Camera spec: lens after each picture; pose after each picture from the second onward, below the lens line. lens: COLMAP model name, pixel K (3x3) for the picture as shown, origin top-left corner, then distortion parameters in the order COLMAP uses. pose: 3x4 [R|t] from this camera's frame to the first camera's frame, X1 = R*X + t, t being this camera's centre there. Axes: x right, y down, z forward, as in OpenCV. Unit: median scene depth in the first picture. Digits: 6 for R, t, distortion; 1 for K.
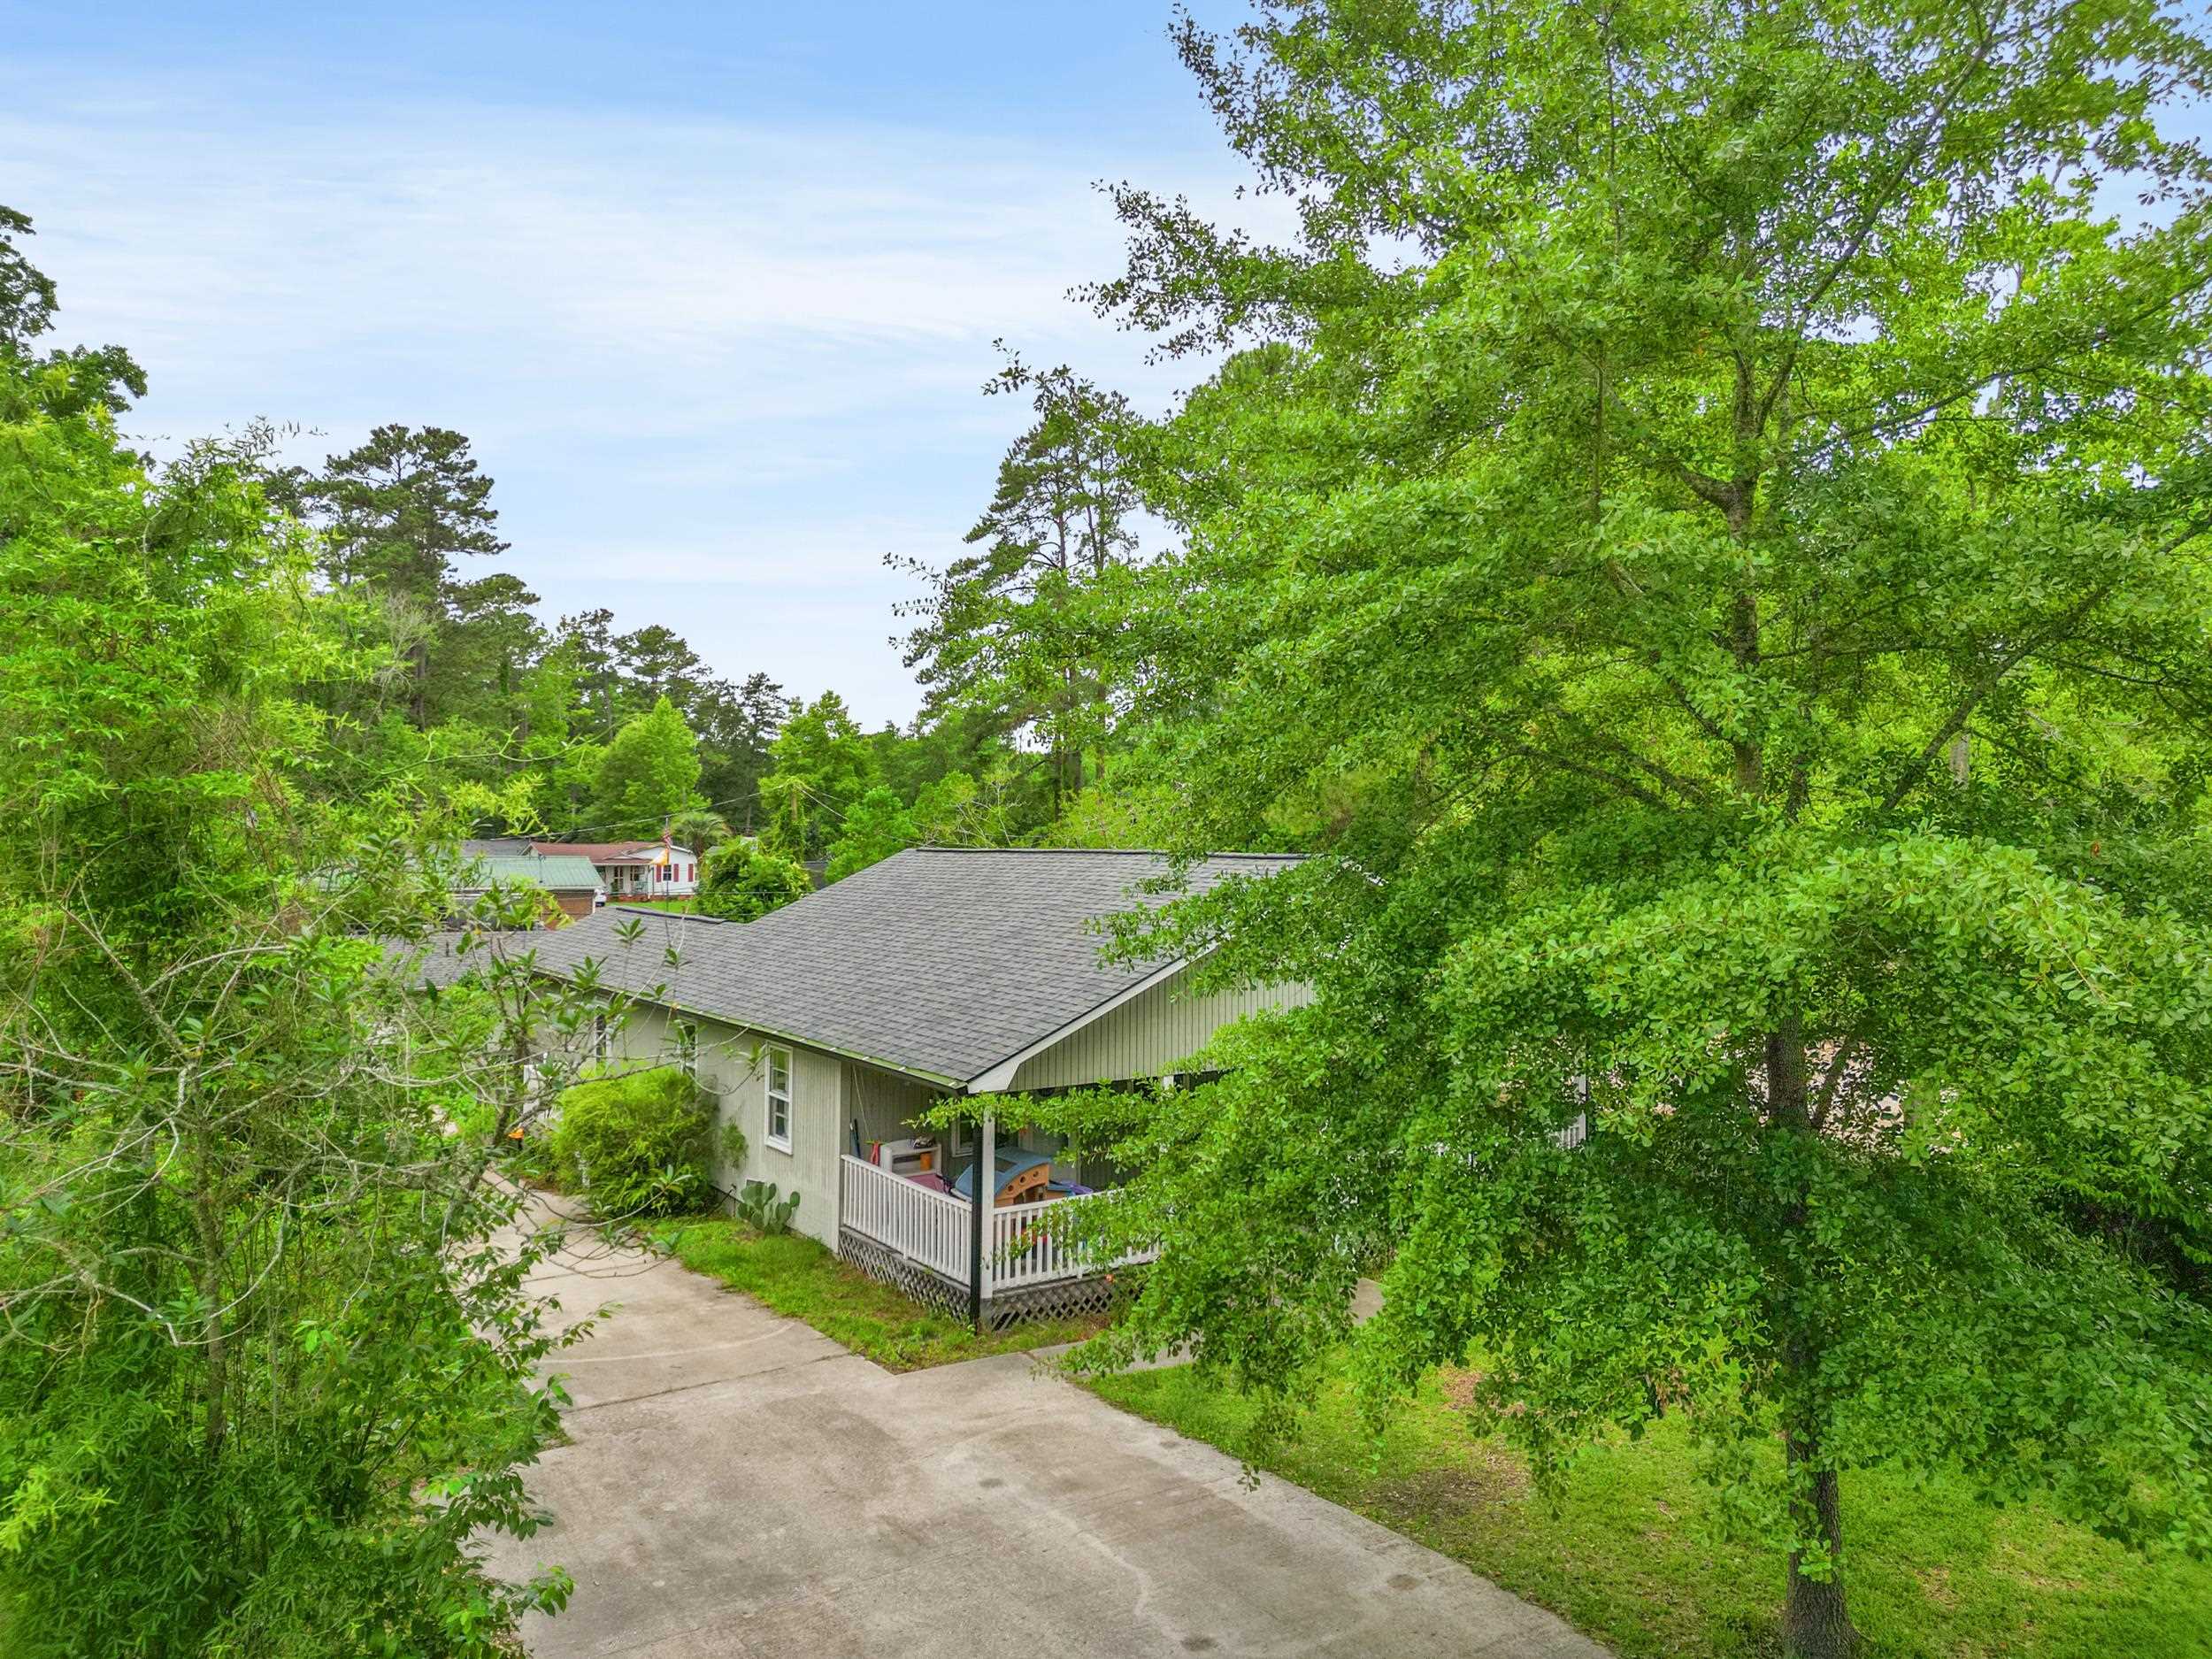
lens RADIAL K [[1589.9, 0, 1106.0], [0, 1589.9, 829.5], [0, 0, 1]] dist [0.066017, -0.000724]
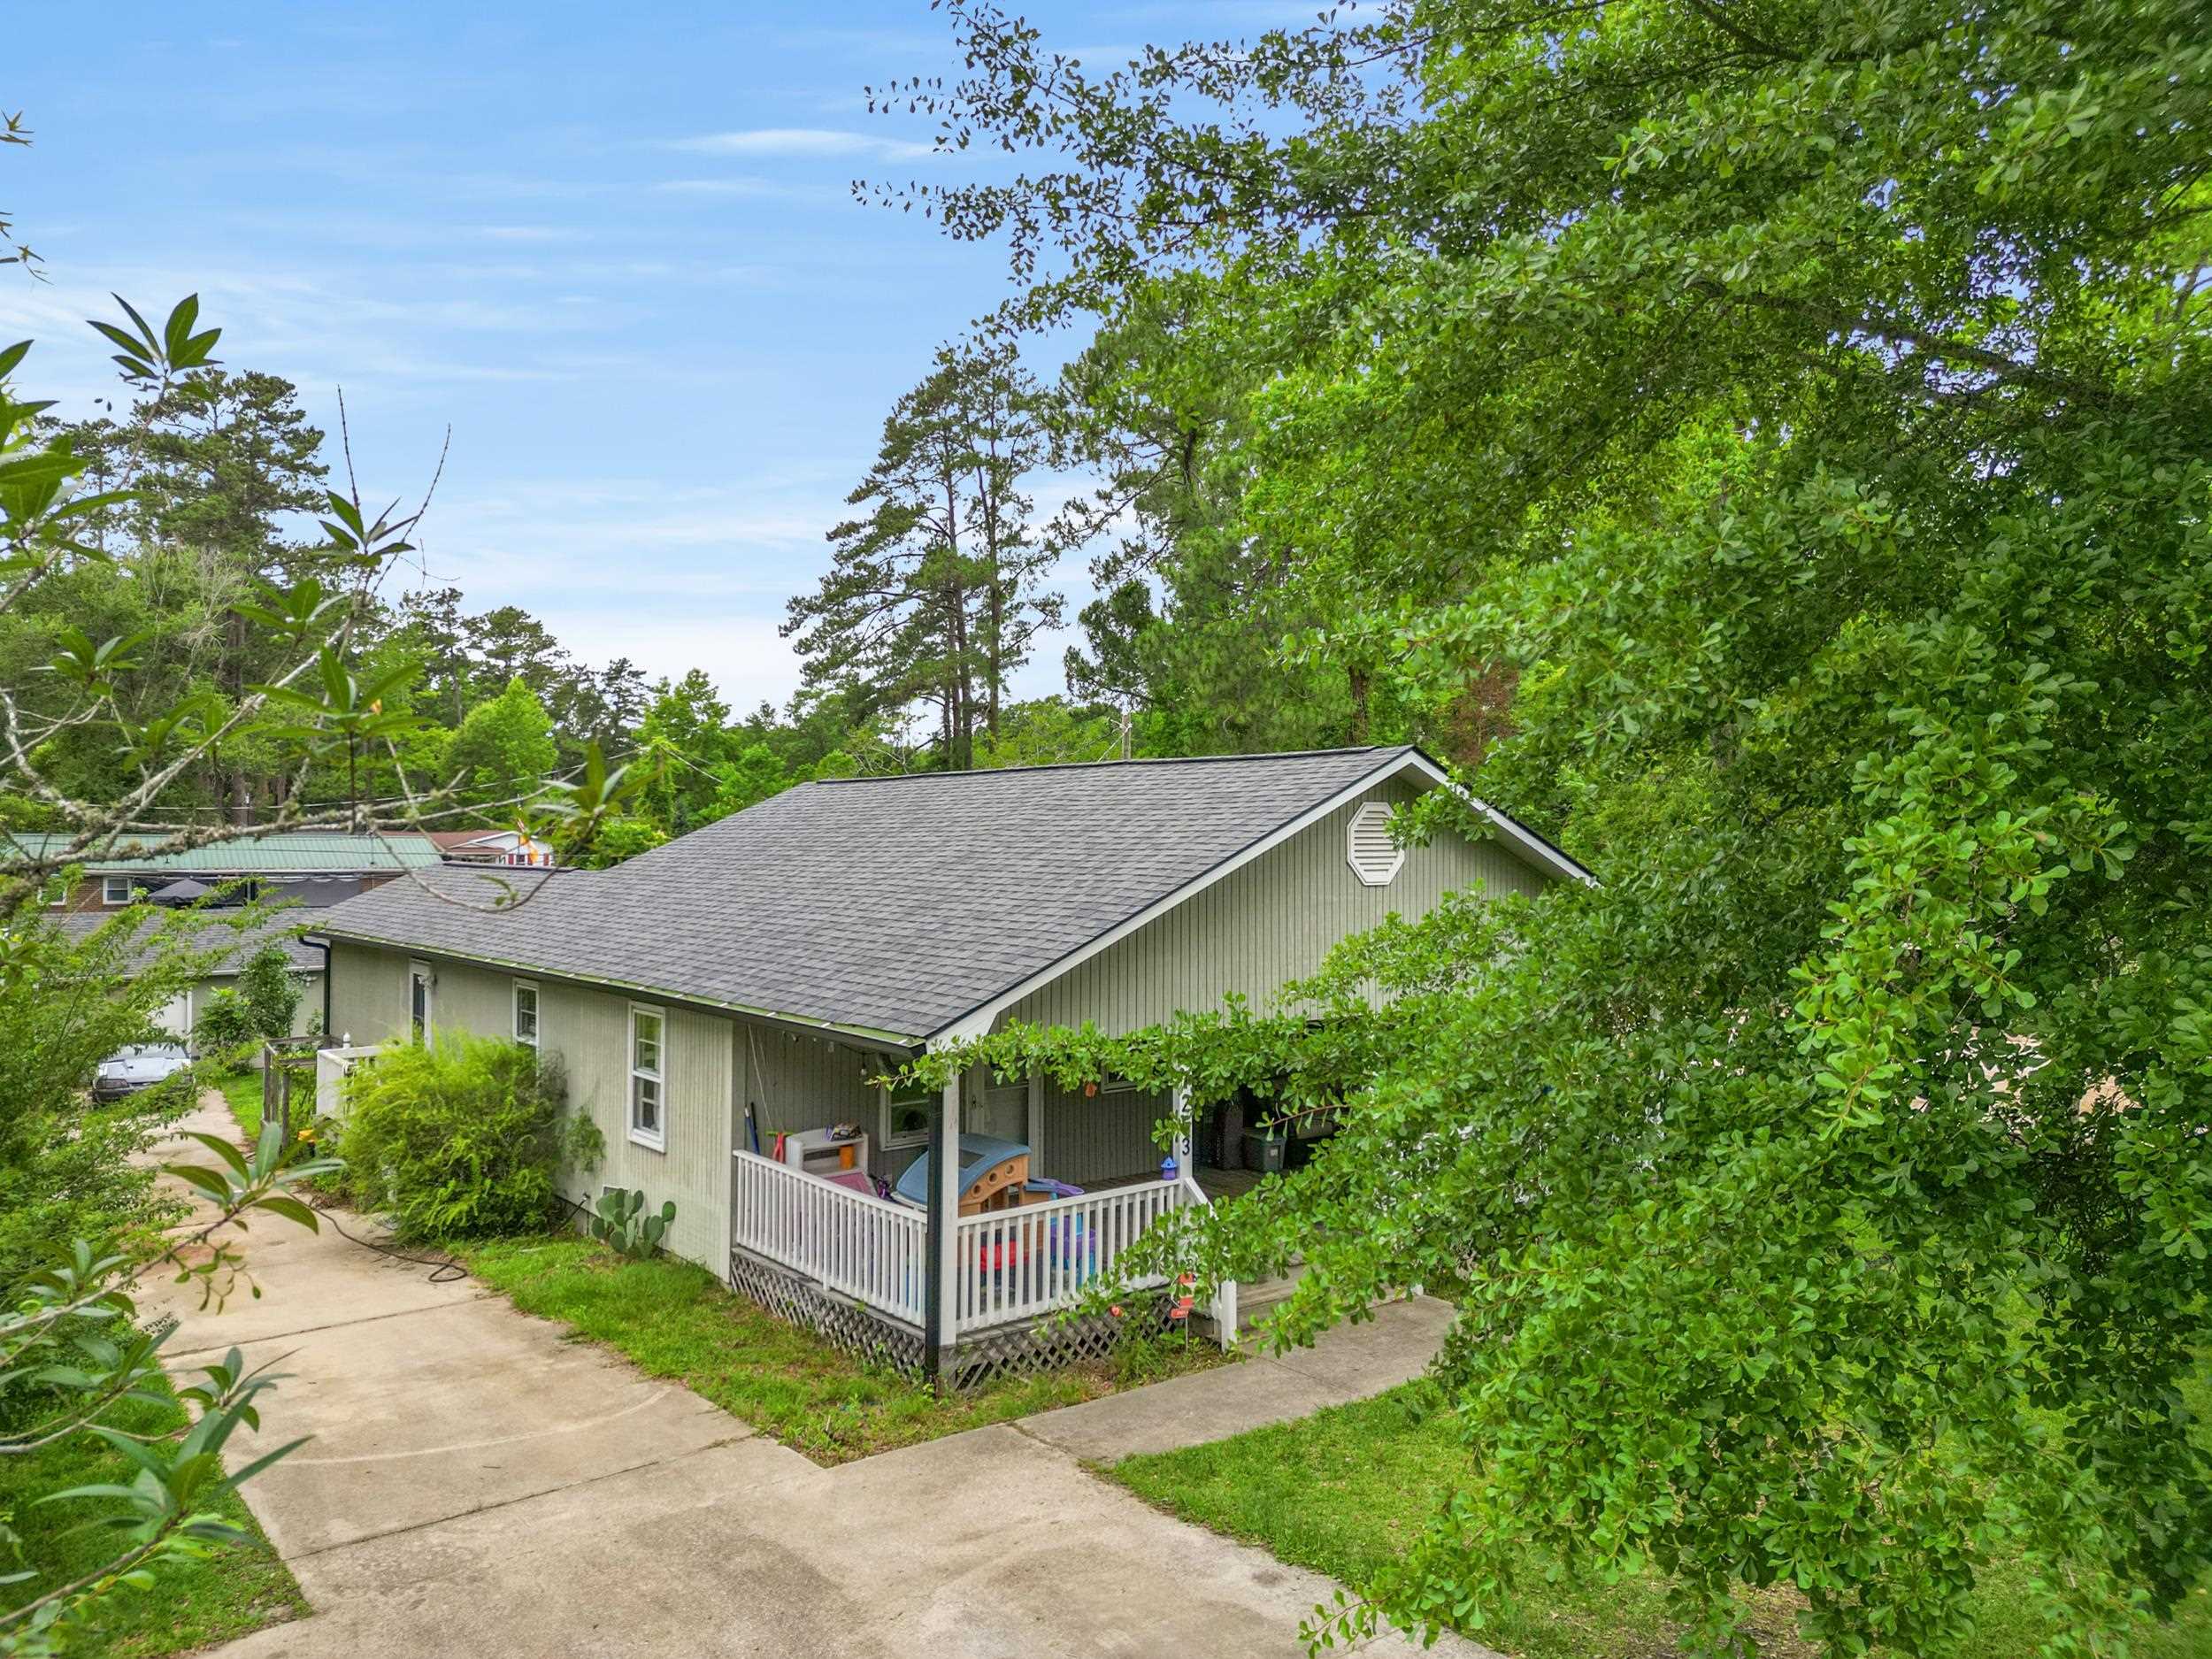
lens RADIAL K [[1570.2, 0, 1114.0], [0, 1570.2, 825.8], [0, 0, 1]] dist [0.044163, -0.003094]
pose [[0.996075, -0.000980, 0.088512, -0.014217], [0.001533, 0.999980, -0.006182, 0.015127], [-0.088505, 0.006293, 0.996056, 0.066318]]
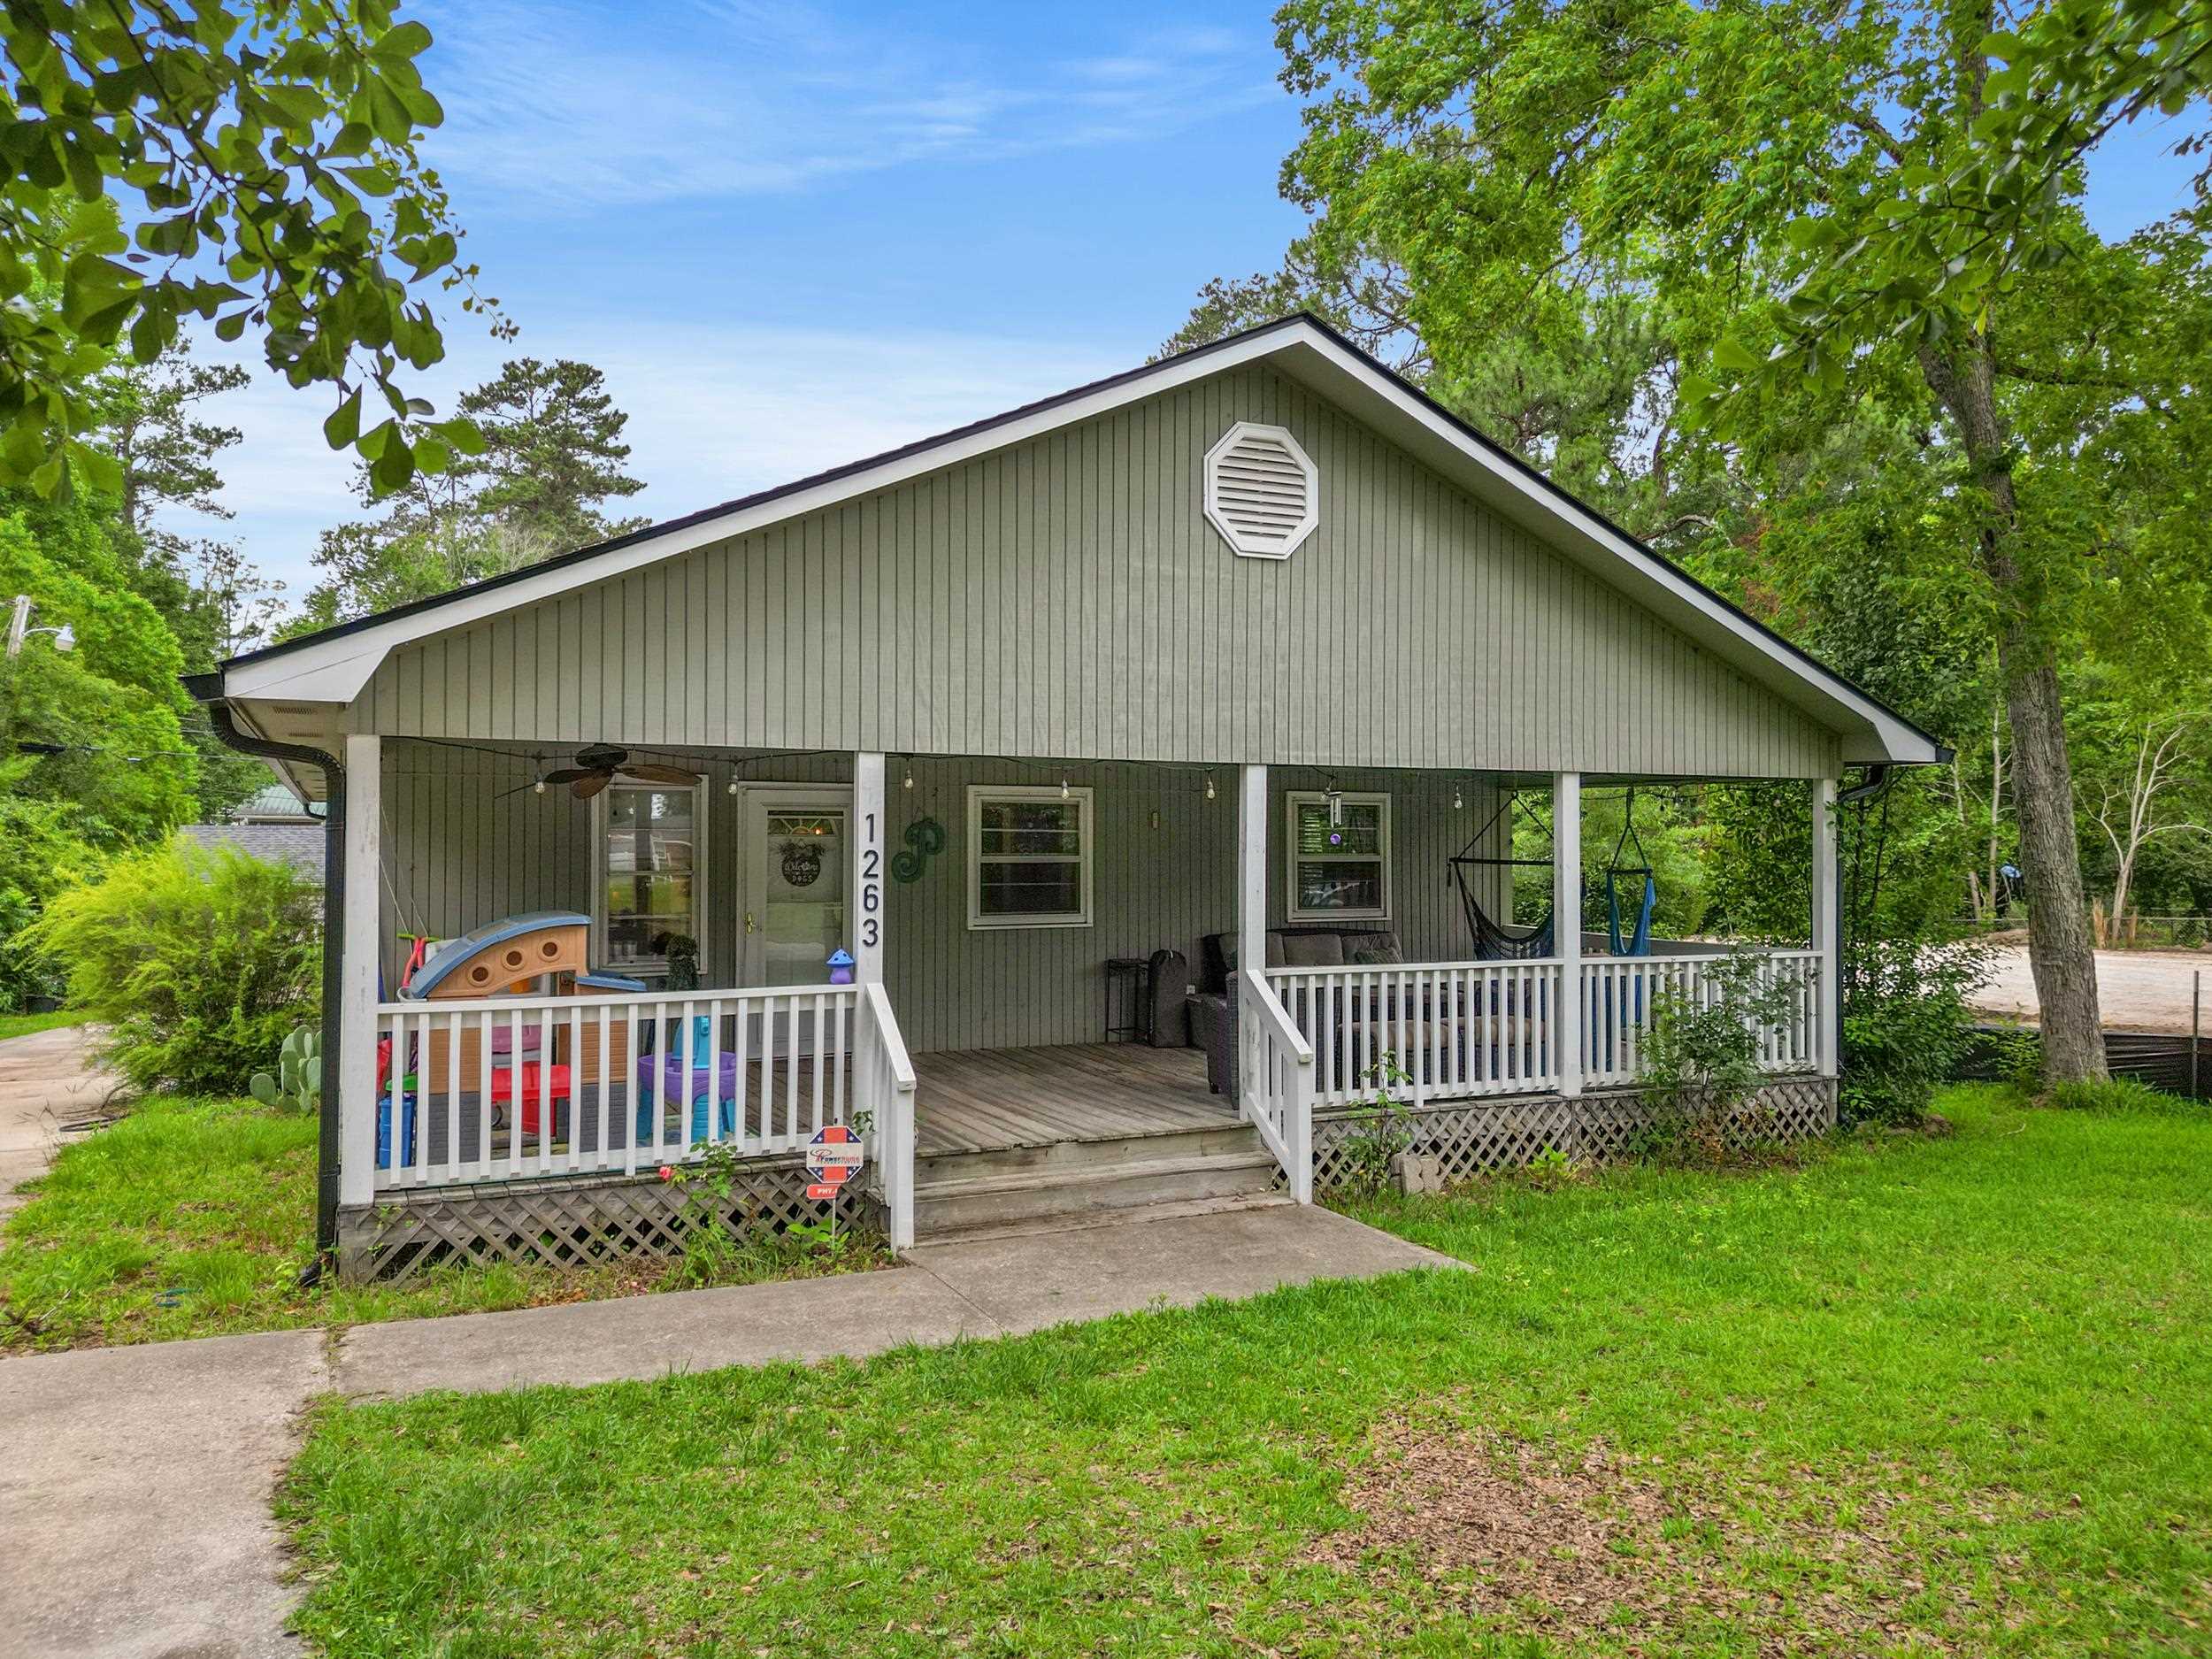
lens RADIAL K [[1570.2, 0, 1114.0], [0, 1570.2, 825.8], [0, 0, 1]] dist [0.044163, -0.003094]
pose [[0.989571, -0.001908, -0.144035, 0.042508], [-0.000357, 0.999877, -0.015699, 0.044540], [0.144047, 0.015586, 0.989448, 0.136186]]
